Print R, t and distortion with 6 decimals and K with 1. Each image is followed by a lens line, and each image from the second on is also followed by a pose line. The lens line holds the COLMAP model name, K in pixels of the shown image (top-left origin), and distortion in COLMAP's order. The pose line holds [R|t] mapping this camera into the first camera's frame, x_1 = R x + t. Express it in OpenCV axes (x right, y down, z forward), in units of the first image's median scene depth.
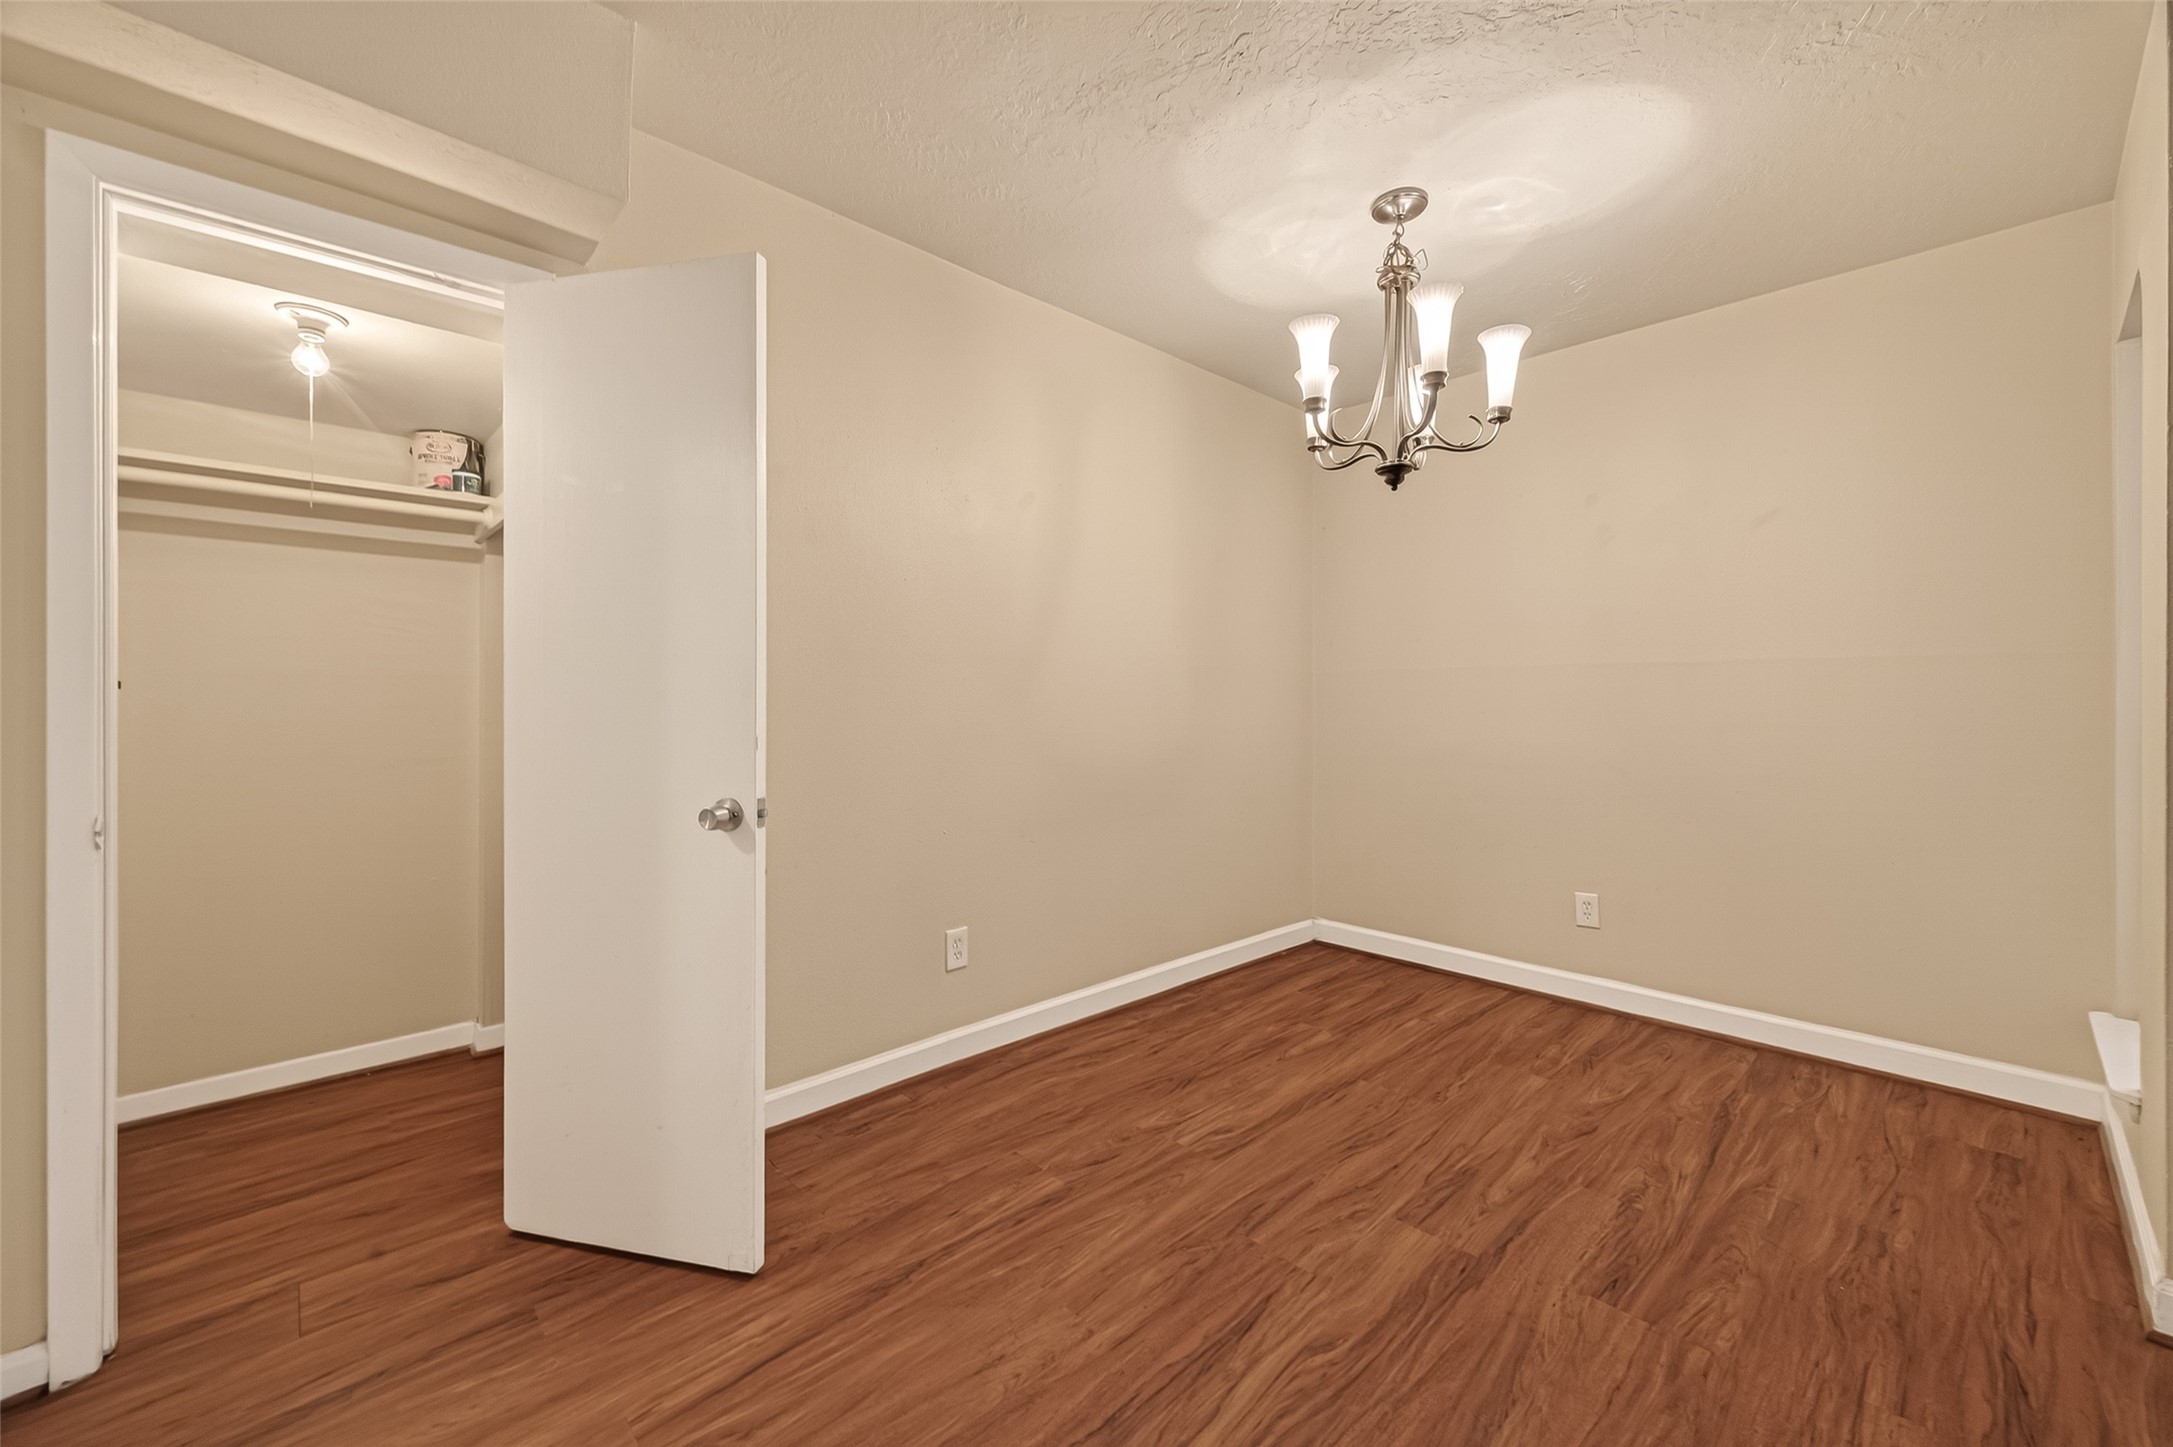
lens RADIAL K [[853.2, 0, 1059.3], [0, 853.2, 693.8], [0, 0, 1]] dist [0.005675, -0.001920]
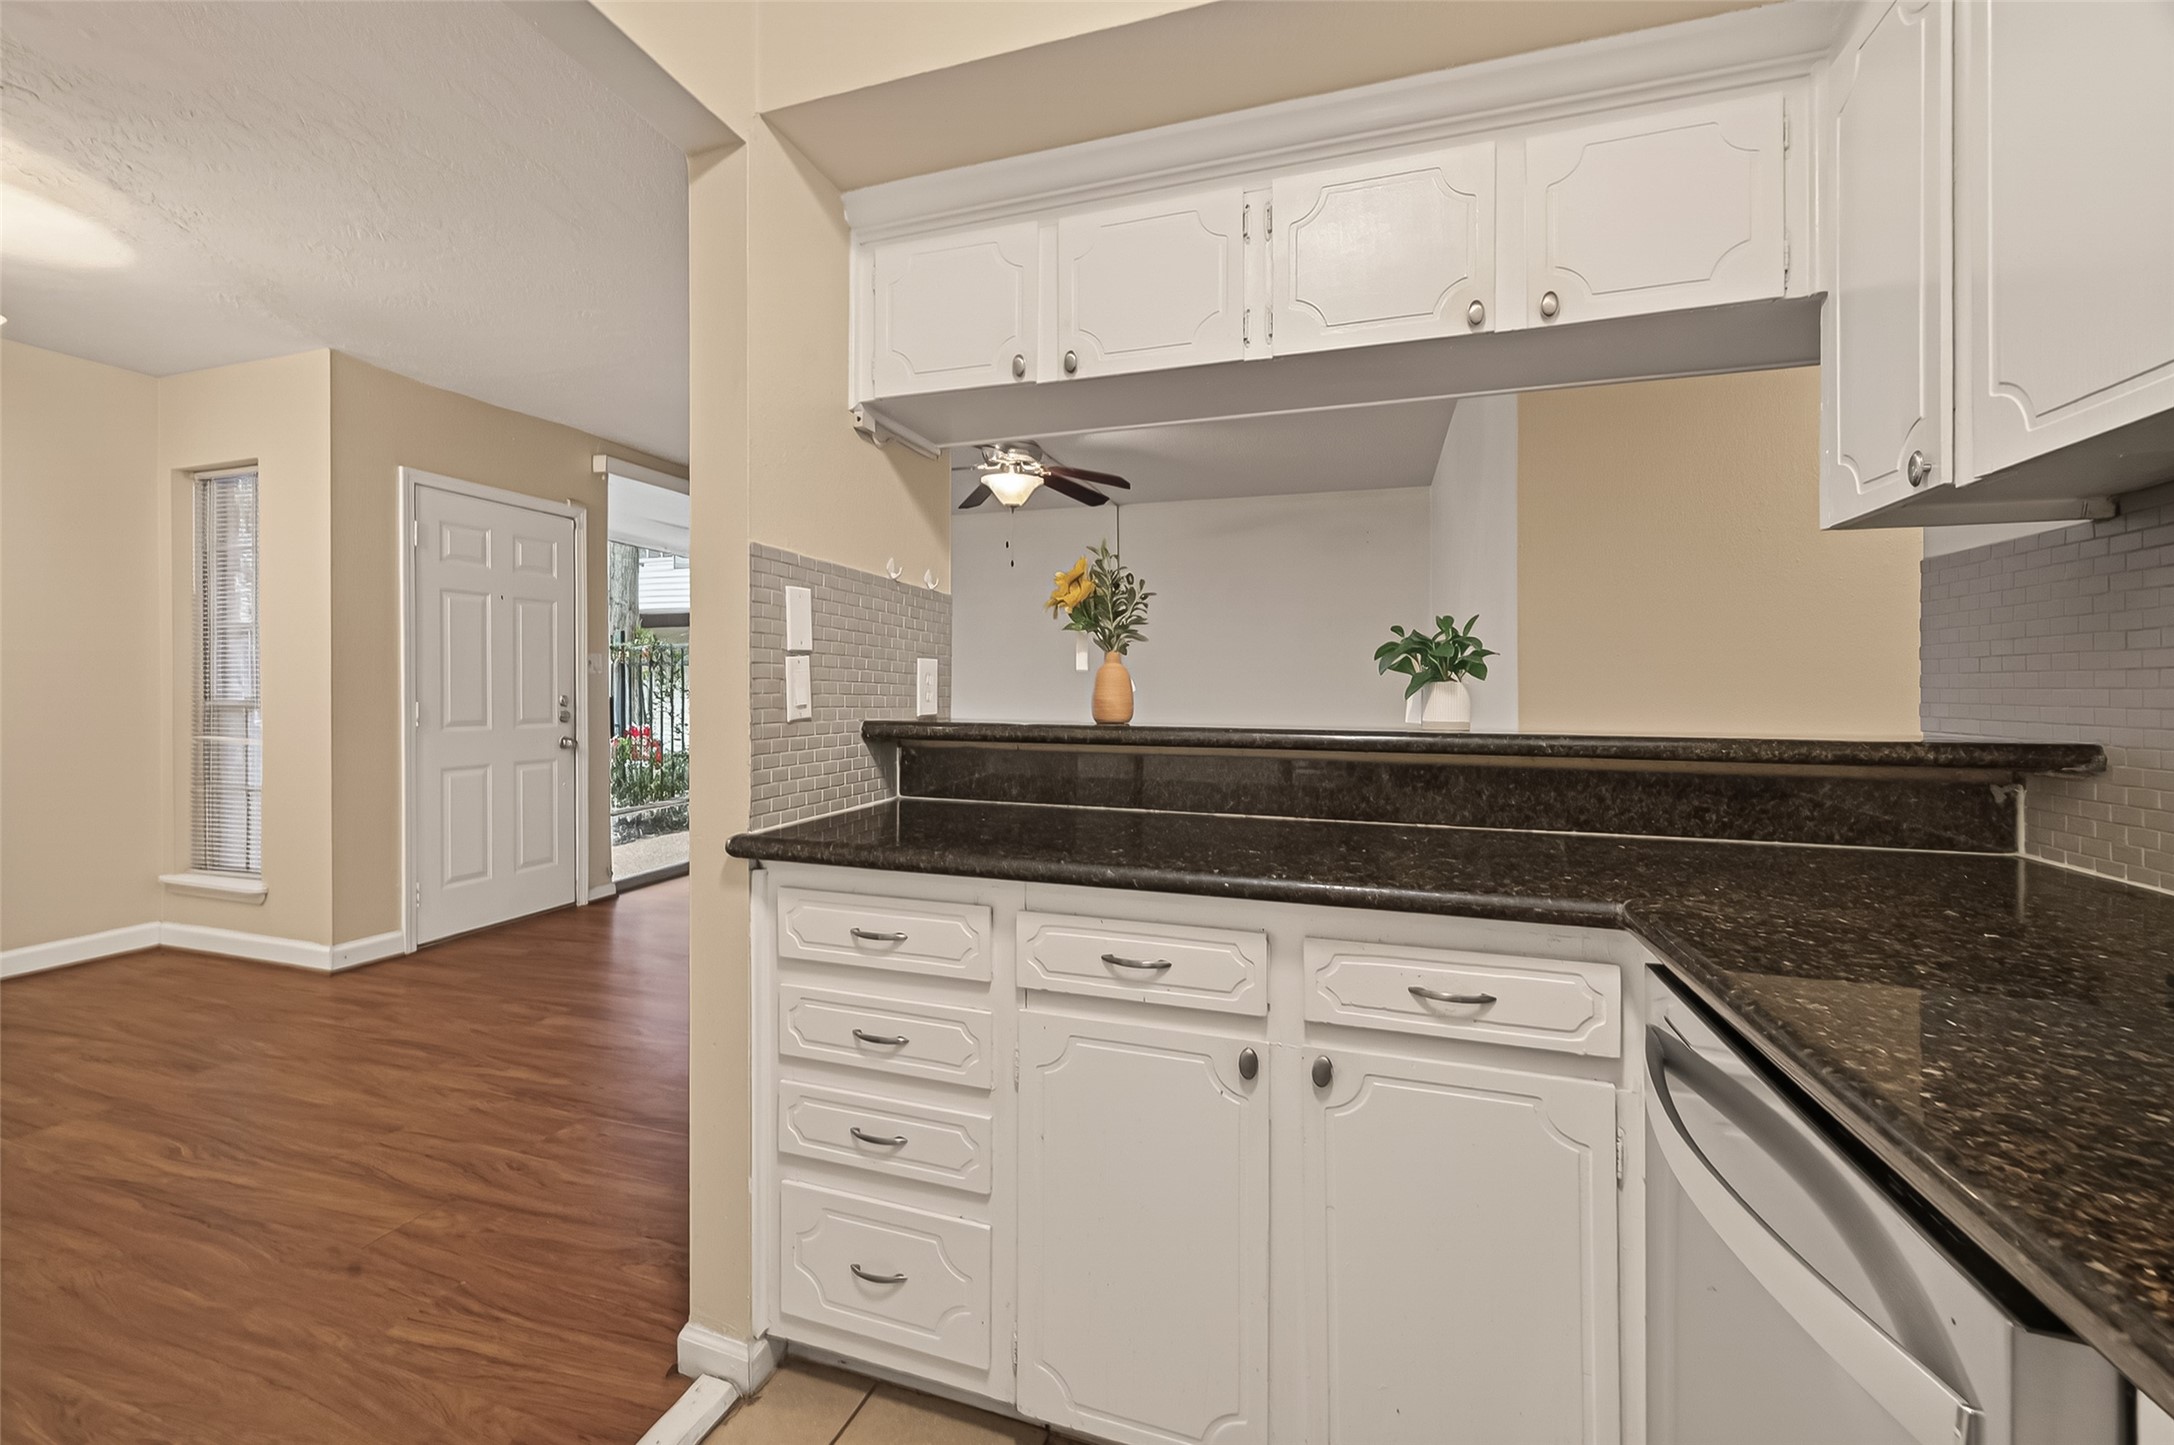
lens RADIAL K [[853.6, 0, 1085.3], [0, 853.6, 715.5], [0, 0, 1]] dist [0.005675, -0.001920]
pose [[-0.496093, -0.027639, 0.867830, -1.344181], [-0.006454, 0.999583, 0.028146, 0.008009], [-0.868246, 0.008362, -0.496064, 0.336816]]
